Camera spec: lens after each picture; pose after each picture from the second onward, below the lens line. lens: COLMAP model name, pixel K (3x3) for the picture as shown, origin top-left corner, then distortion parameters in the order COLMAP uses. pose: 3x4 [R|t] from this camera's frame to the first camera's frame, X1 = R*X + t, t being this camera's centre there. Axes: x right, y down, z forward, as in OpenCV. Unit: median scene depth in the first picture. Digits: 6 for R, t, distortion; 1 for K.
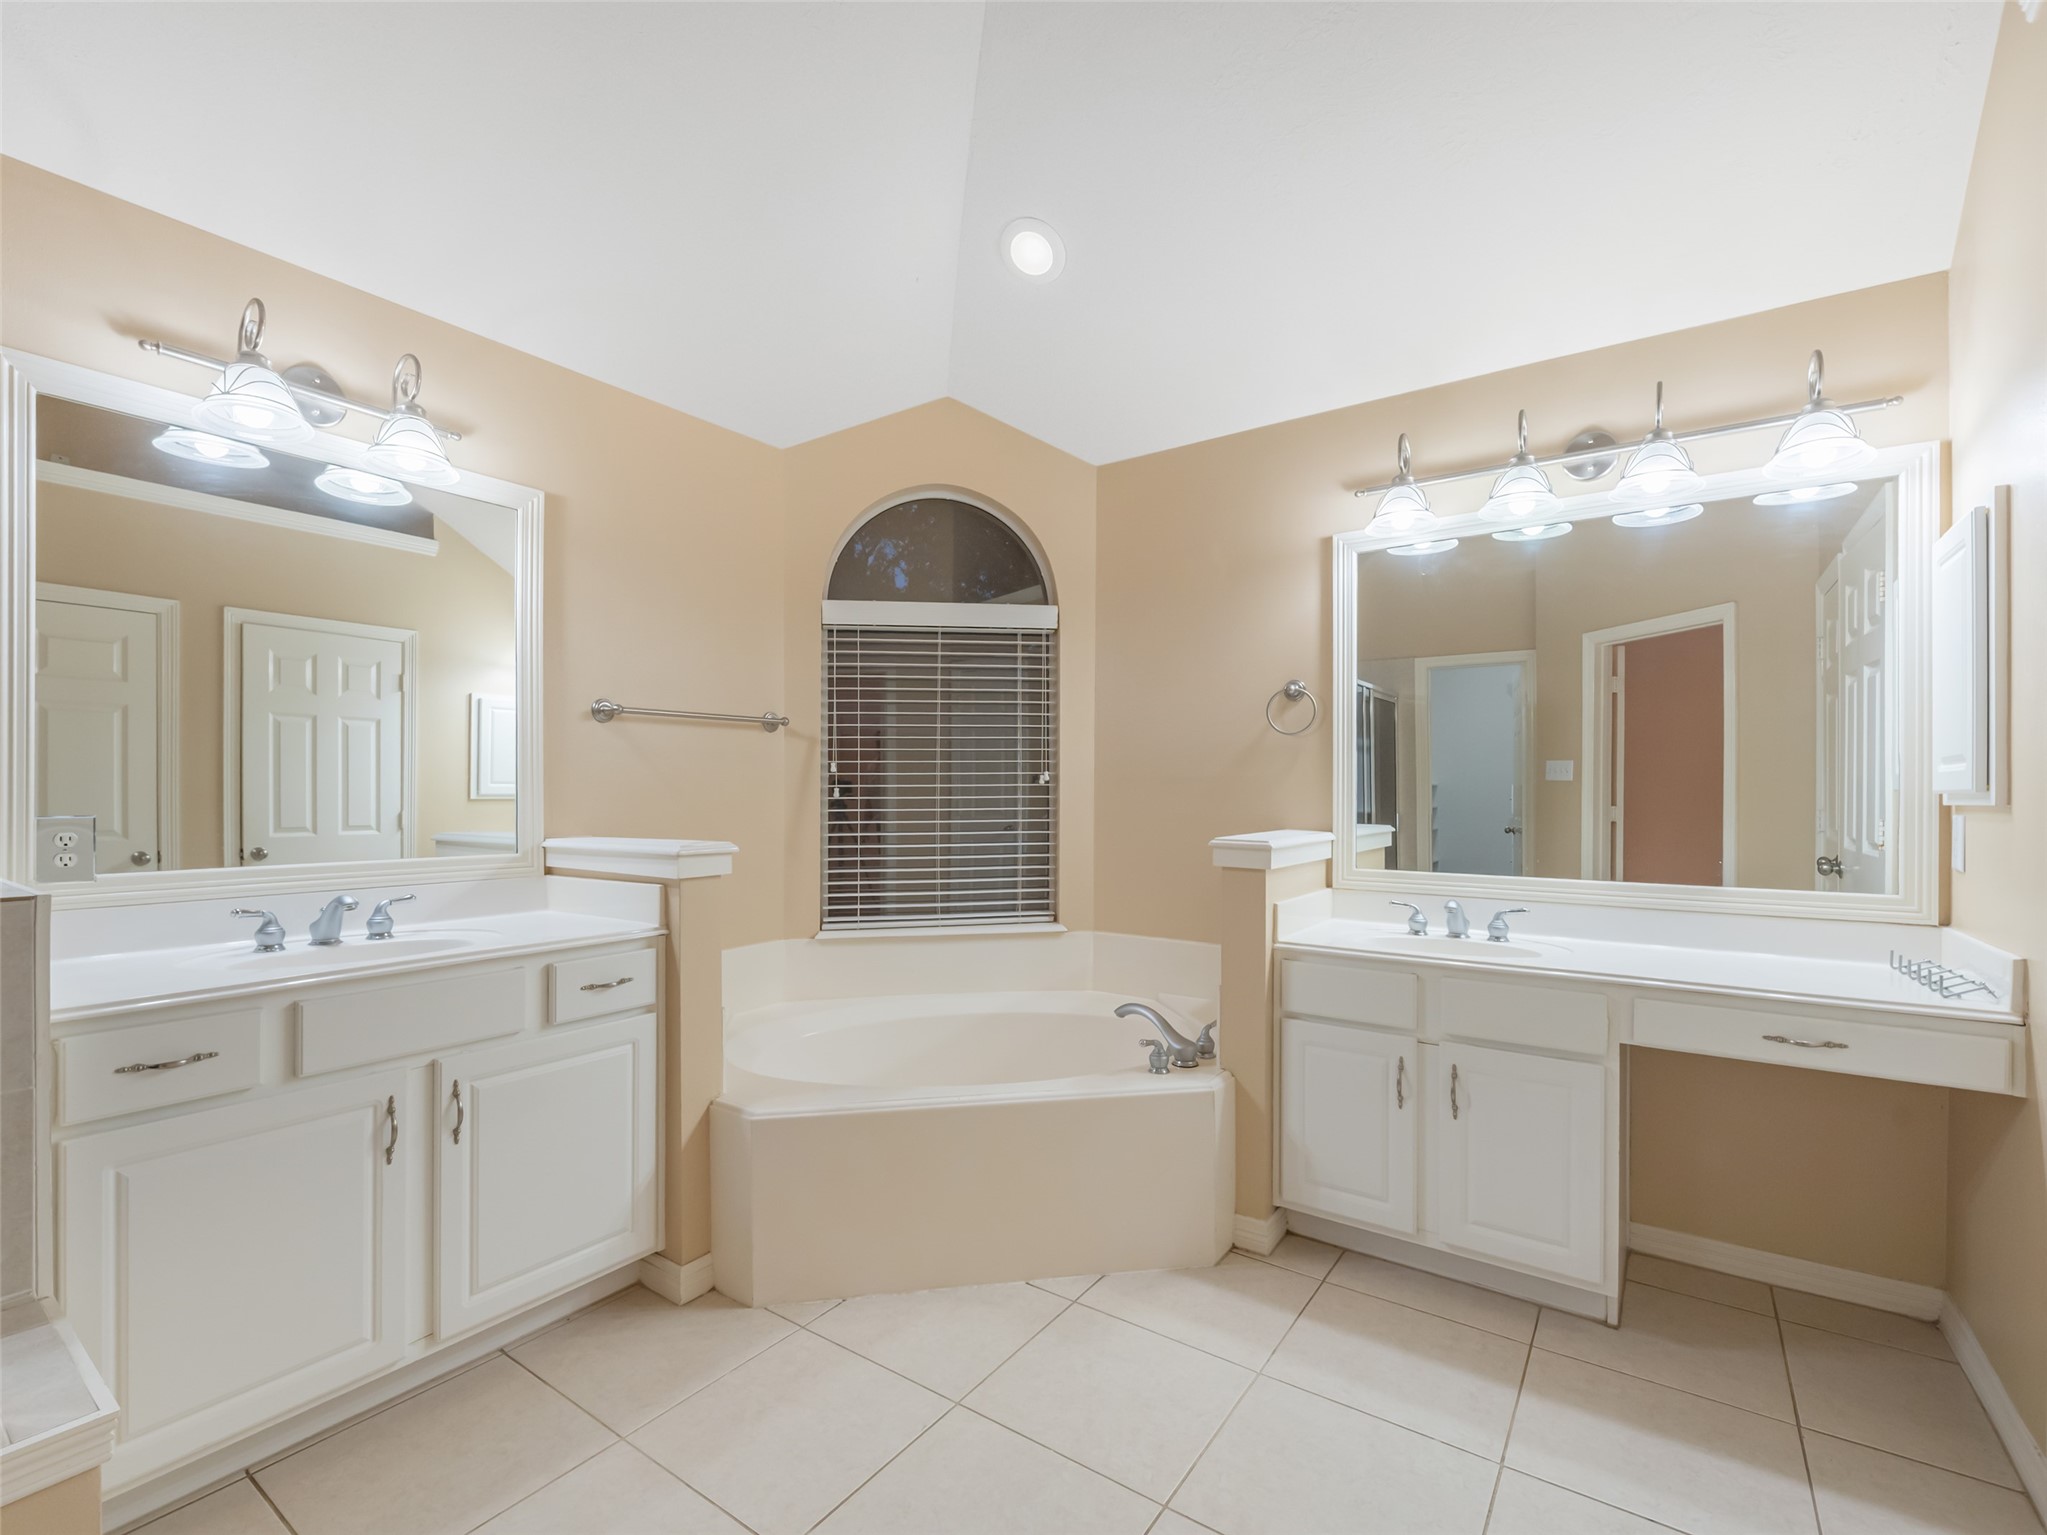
lens RADIAL K [[928.9, 0, 989.4], [0, 928.9, 786.5], [0, 0, 1]] dist [0.015645, -0.010095]
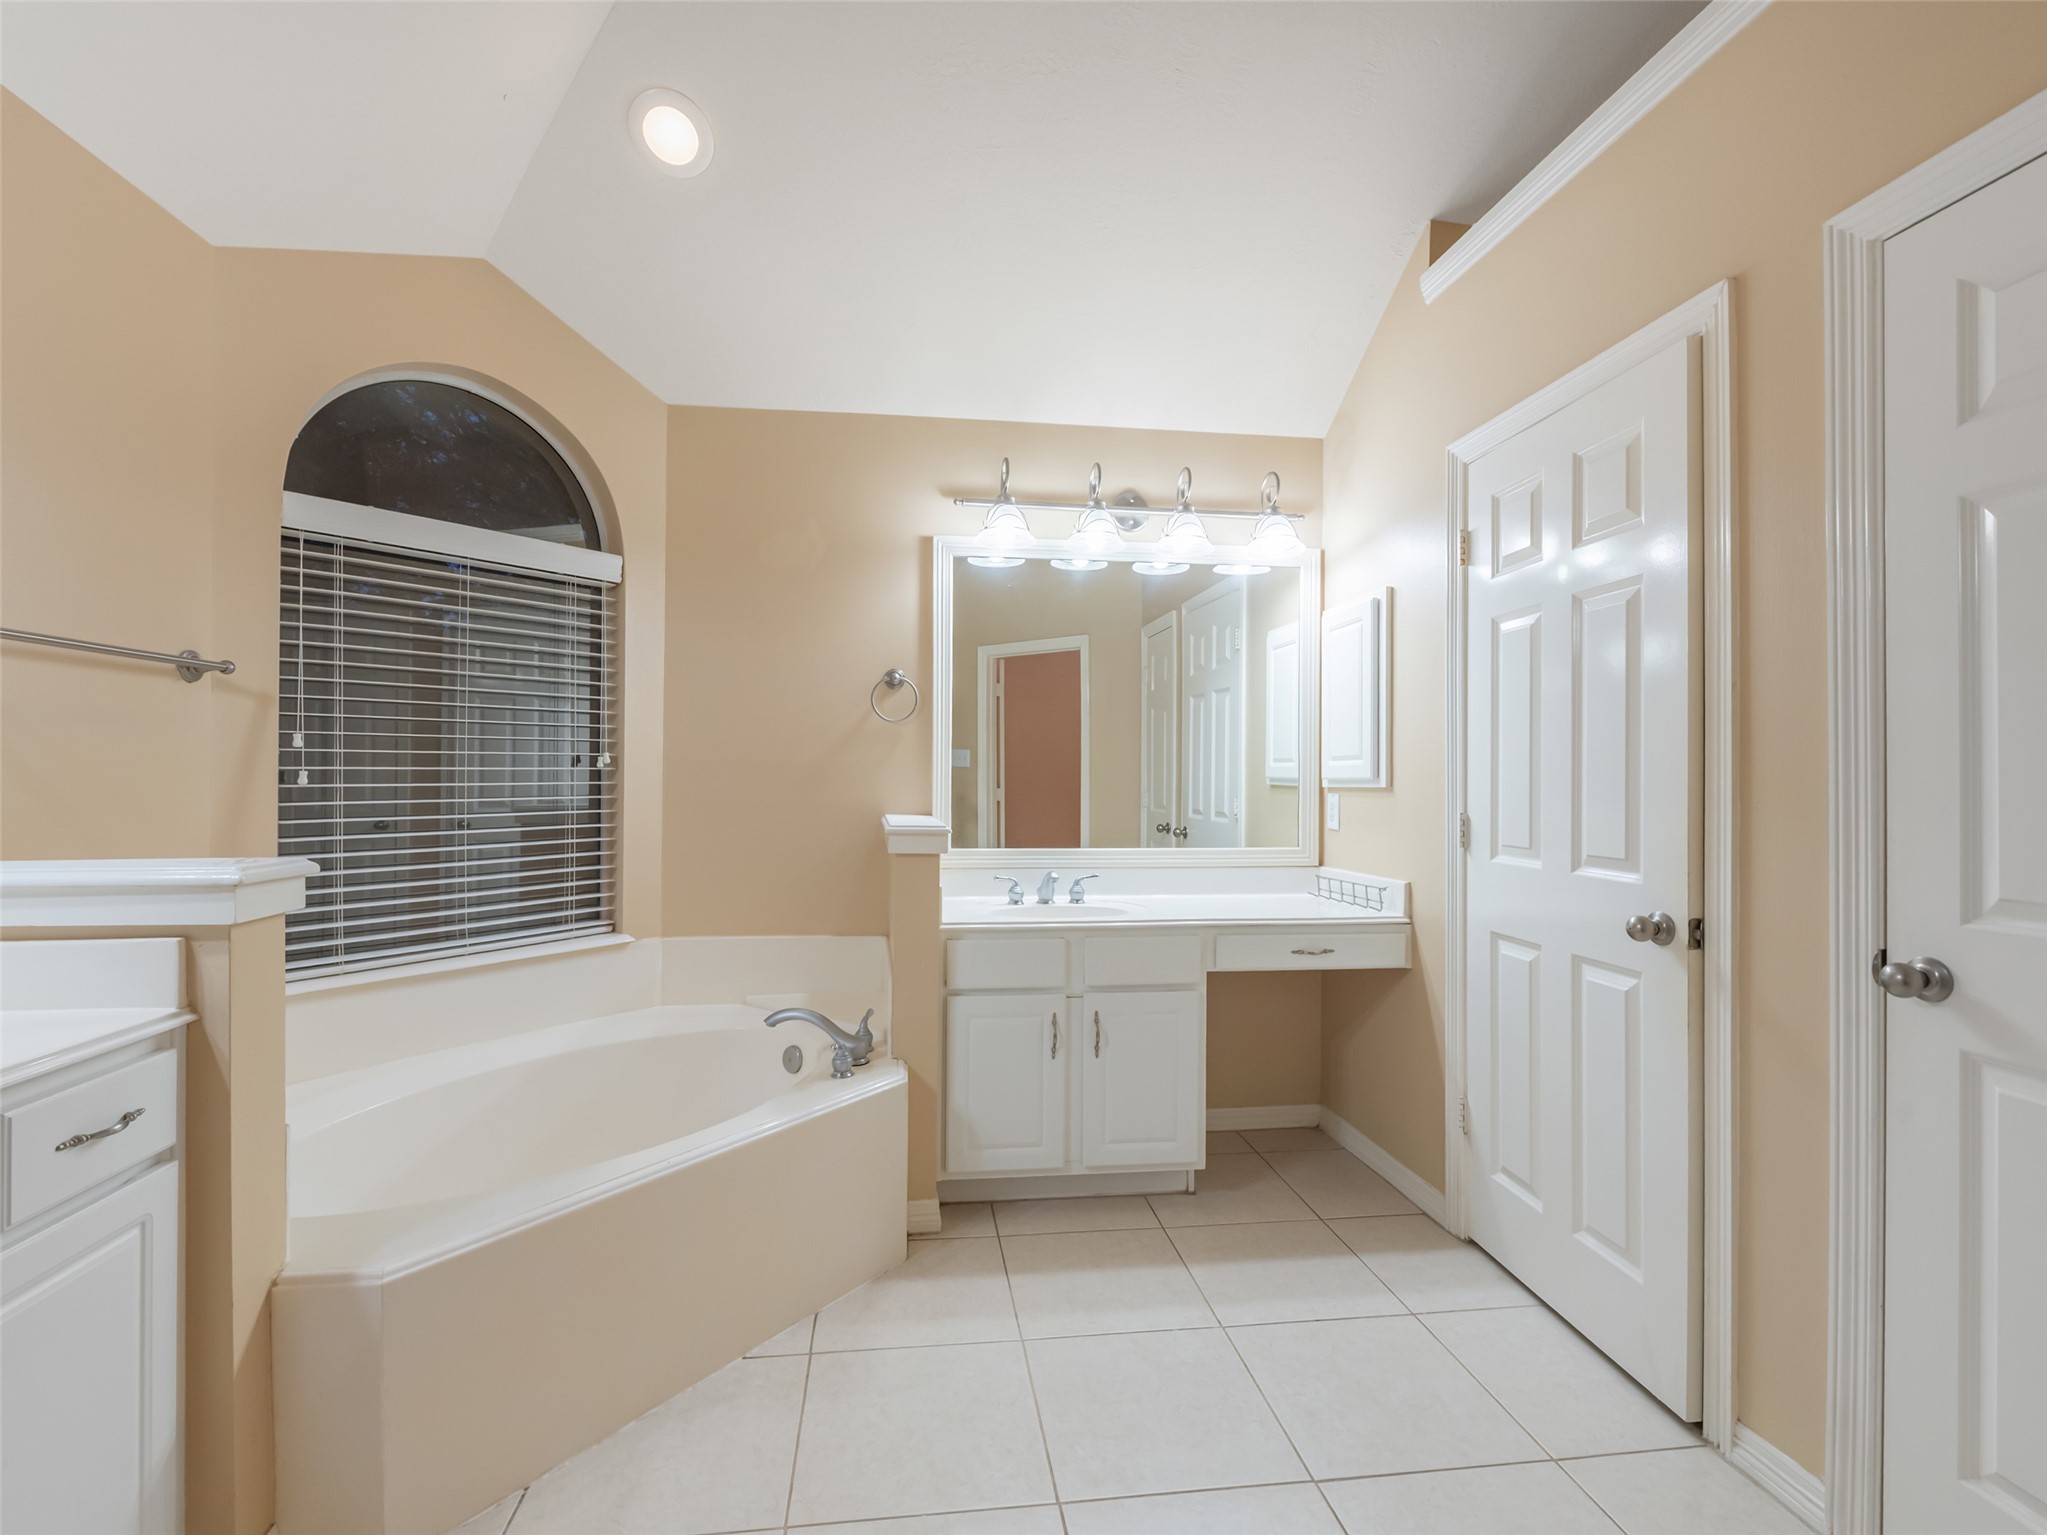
lens RADIAL K [[923.3, 0, 1006.3], [0, 923.3, 769.0], [0, 0, 1]] dist [0.020282, -0.014665]
pose [[0.731437, 0.006941, 0.681873, -0.374127], [-0.006593, 0.999973, -0.003107, -0.001555], [-0.681877, -0.002224, 0.731464, 0.226560]]
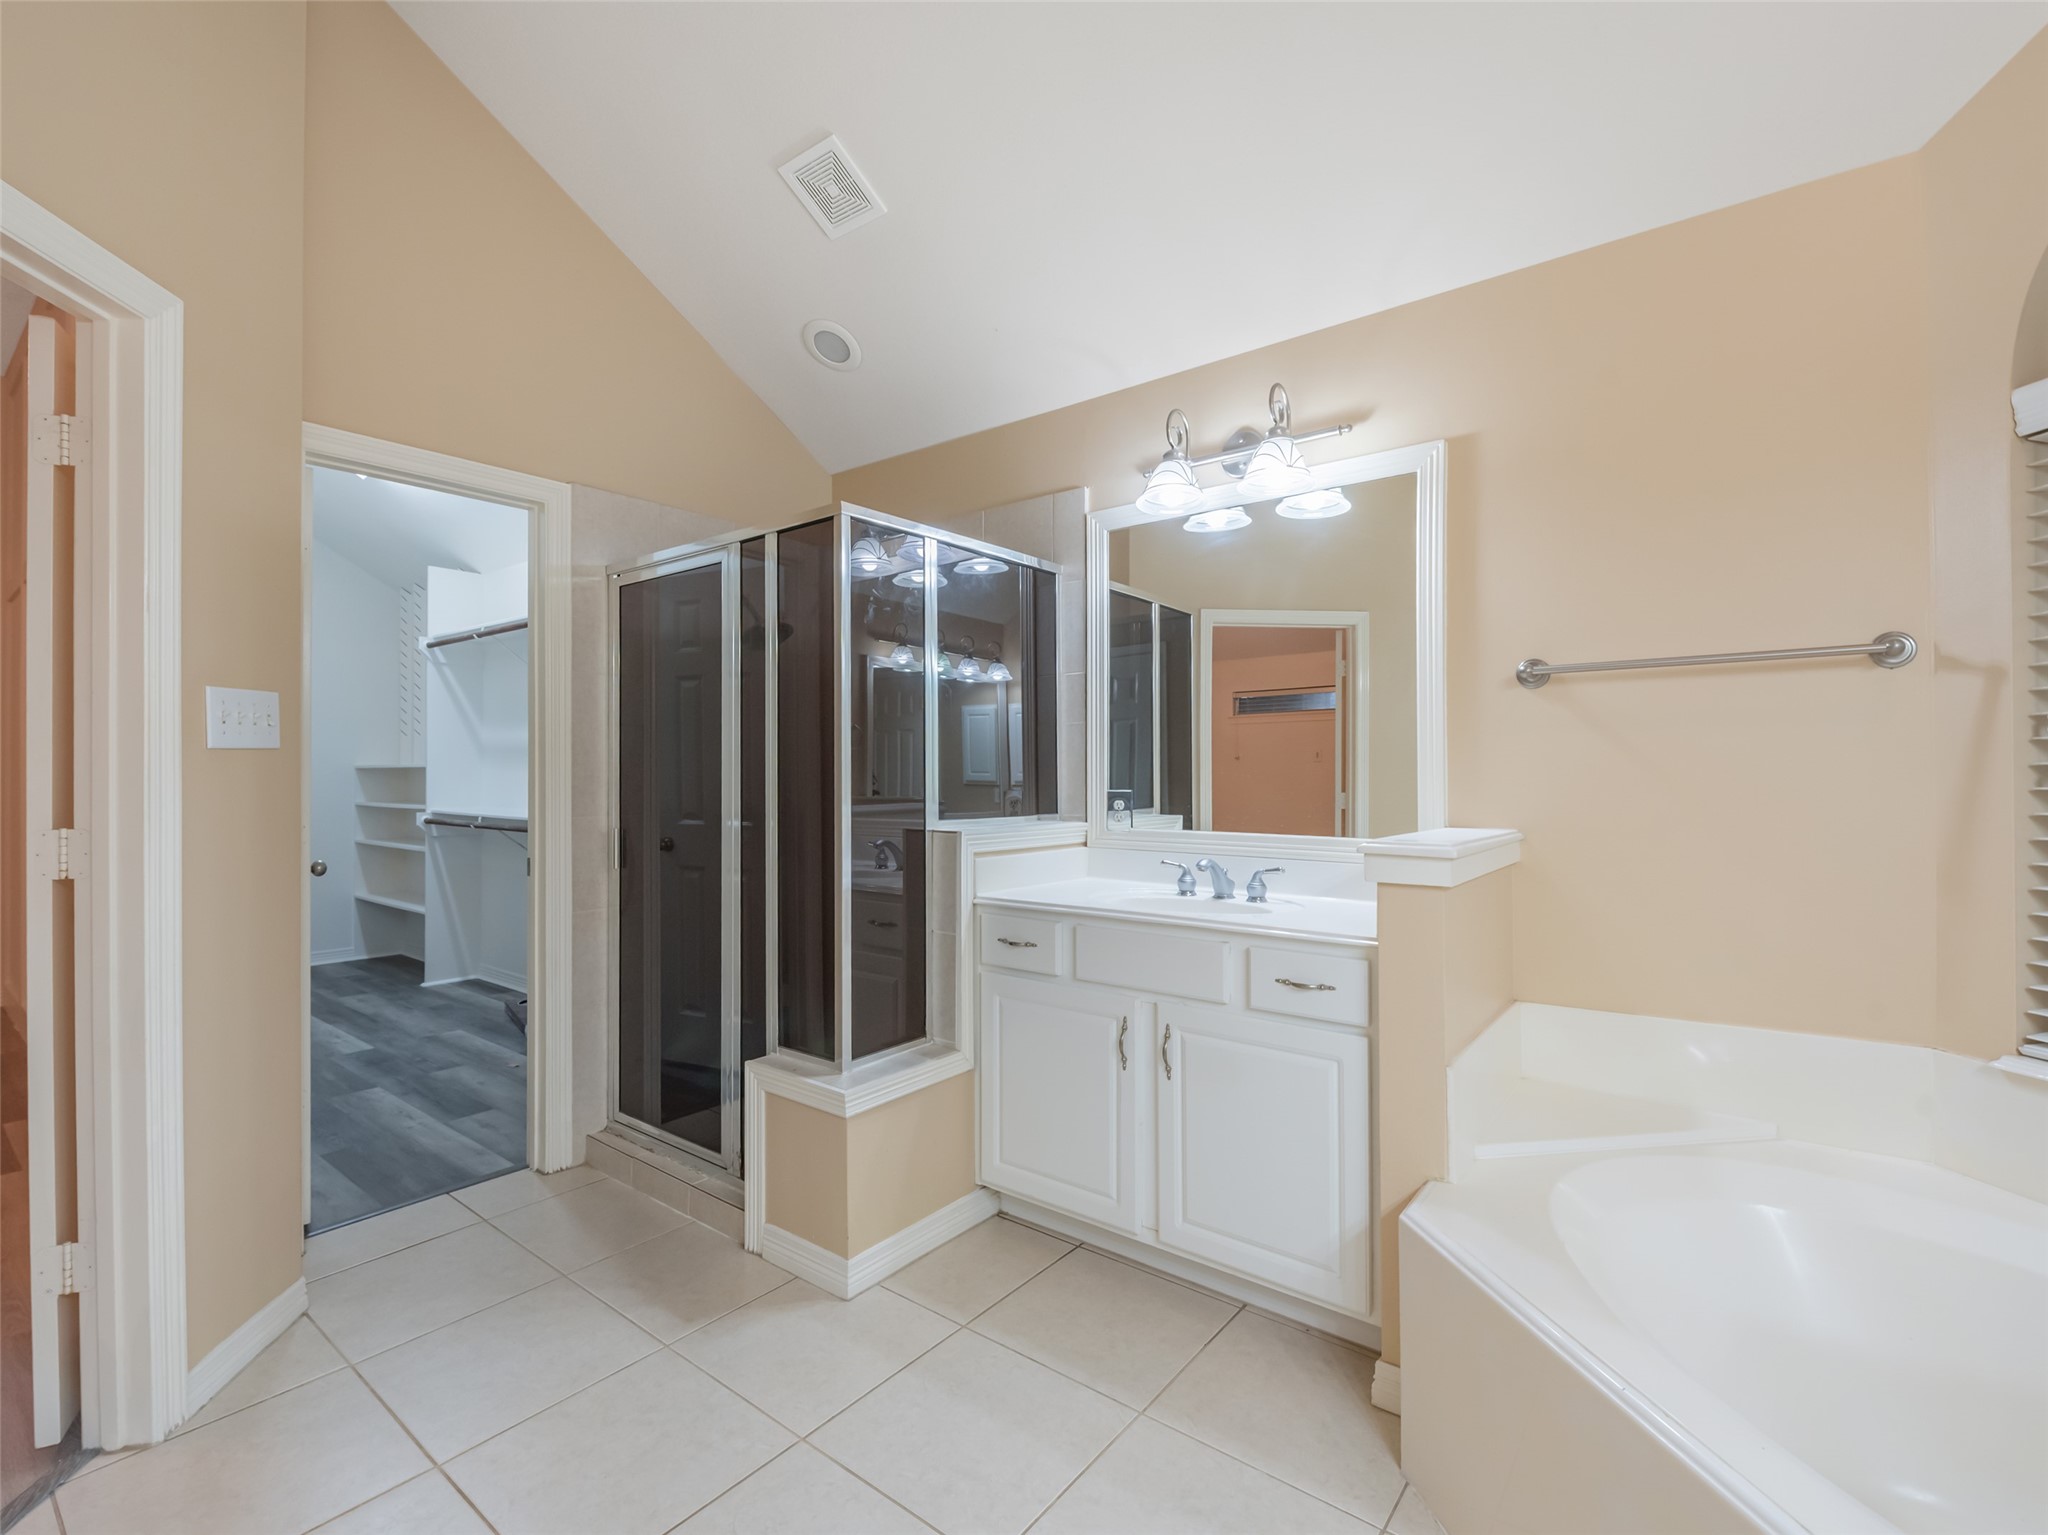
lens RADIAL K [[938.2, 0, 1013.6], [0, 938.2, 761.3], [0, 0, 1]] dist [-0.002033, -0.000870]
pose [[-0.045689, -0.012251, -0.998881, 0.500121], [0.007825, 0.999890, -0.012621, 0.001574], [0.998925, -0.008392, -0.045588, 0.717971]]
